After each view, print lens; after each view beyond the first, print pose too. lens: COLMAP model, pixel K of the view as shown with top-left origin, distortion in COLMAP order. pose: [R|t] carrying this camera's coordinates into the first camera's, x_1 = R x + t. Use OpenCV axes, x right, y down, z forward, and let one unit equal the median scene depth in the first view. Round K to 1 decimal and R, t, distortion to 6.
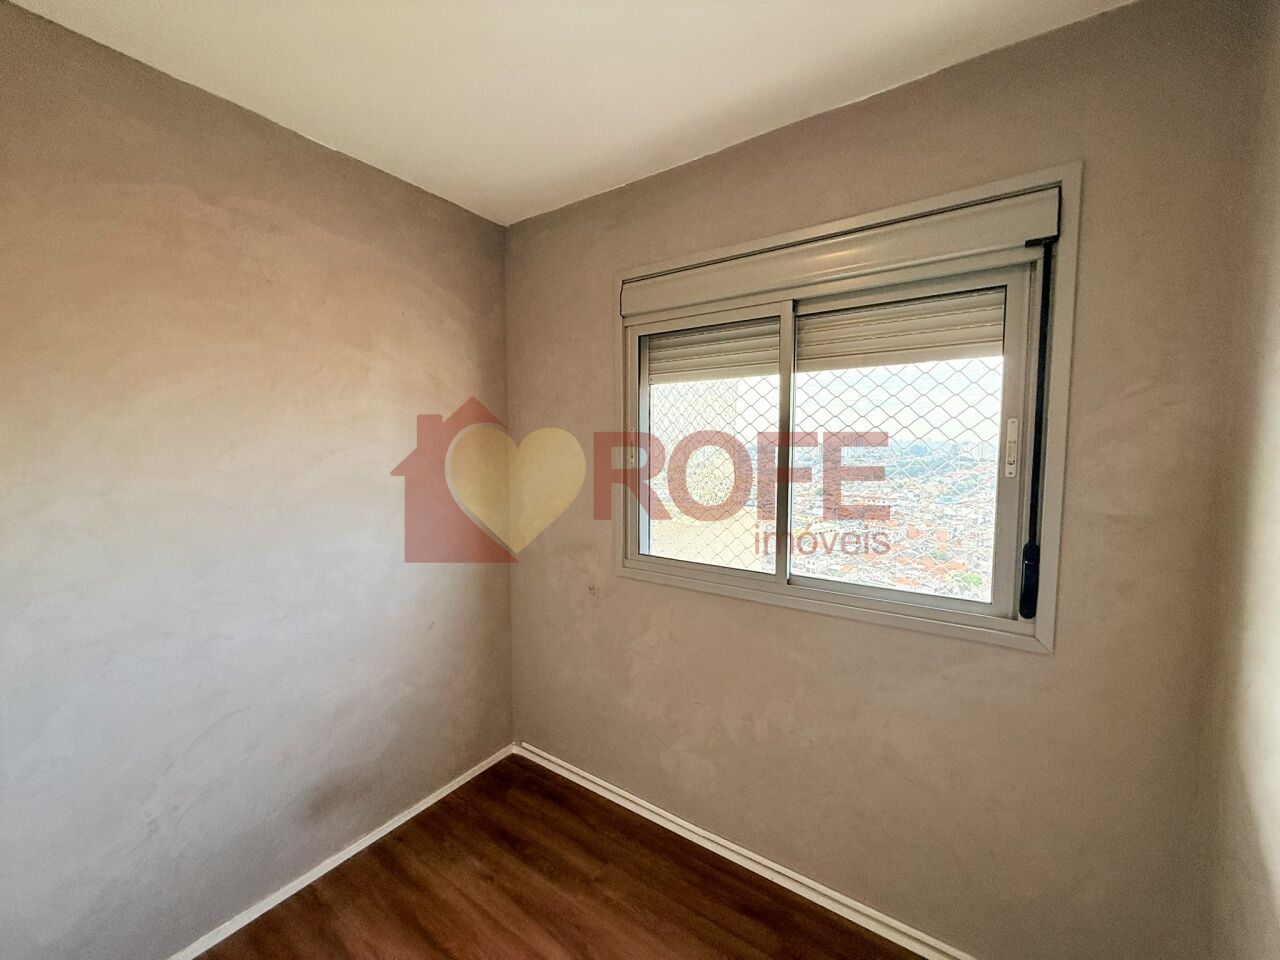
lens RADIAL K [[506.8, 0, 641.2], [0, 506.8, 485.9], [0, 0, 1]] dist [-0.001968, 0.000457]
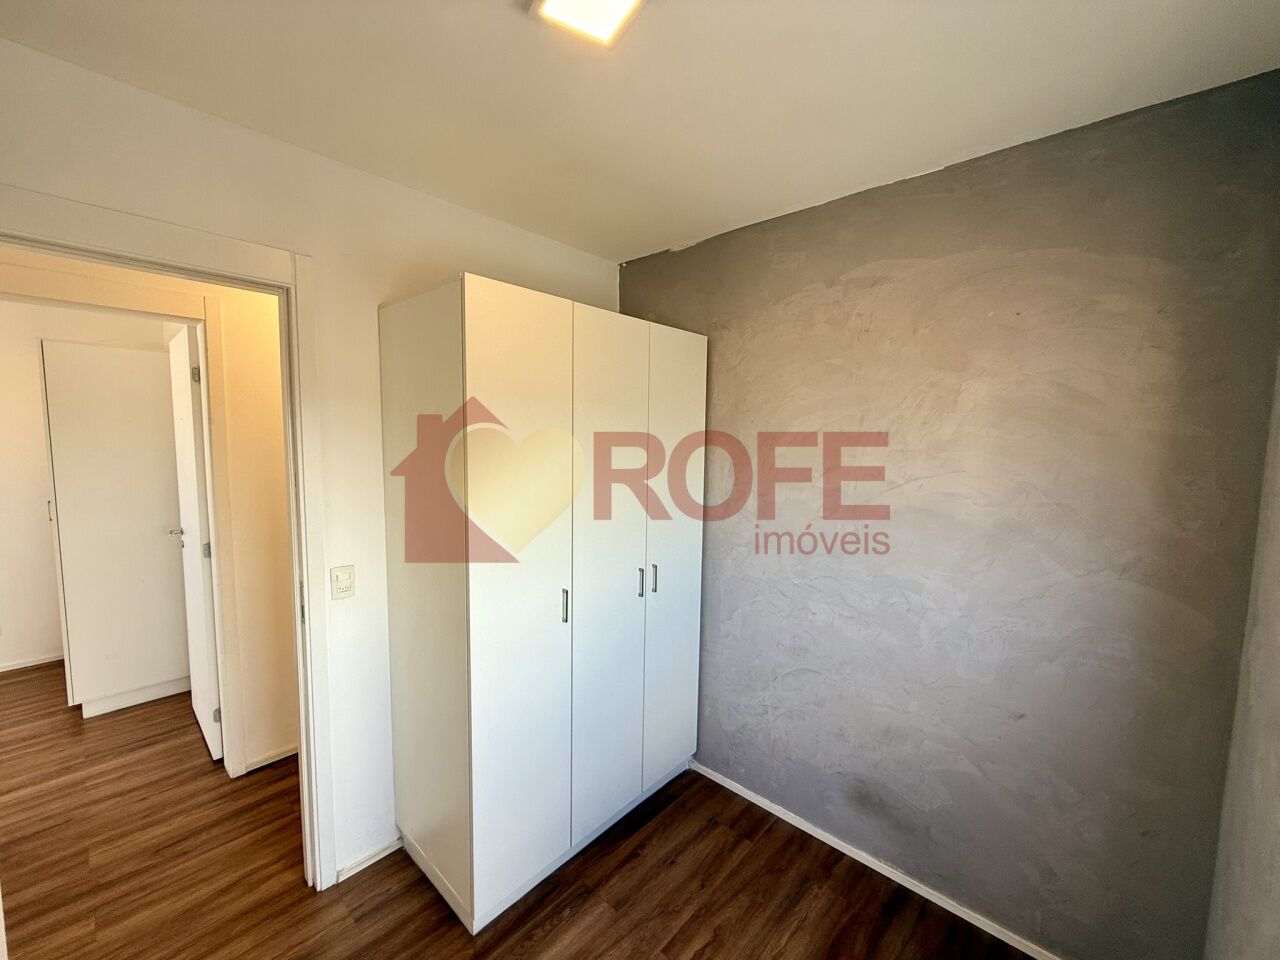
lens RADIAL K [[506.8, 0, 633.3], [0, 506.8, 485.0], [0, 0, 1]] dist [-0.001968, 0.000457]
pose [[-0.143053, 0.092641, -0.985370, 0.461228], [-0.092995, 0.989947, 0.106572, -0.113999], [0.985336, 0.106879, -0.133000, 0.591020]]
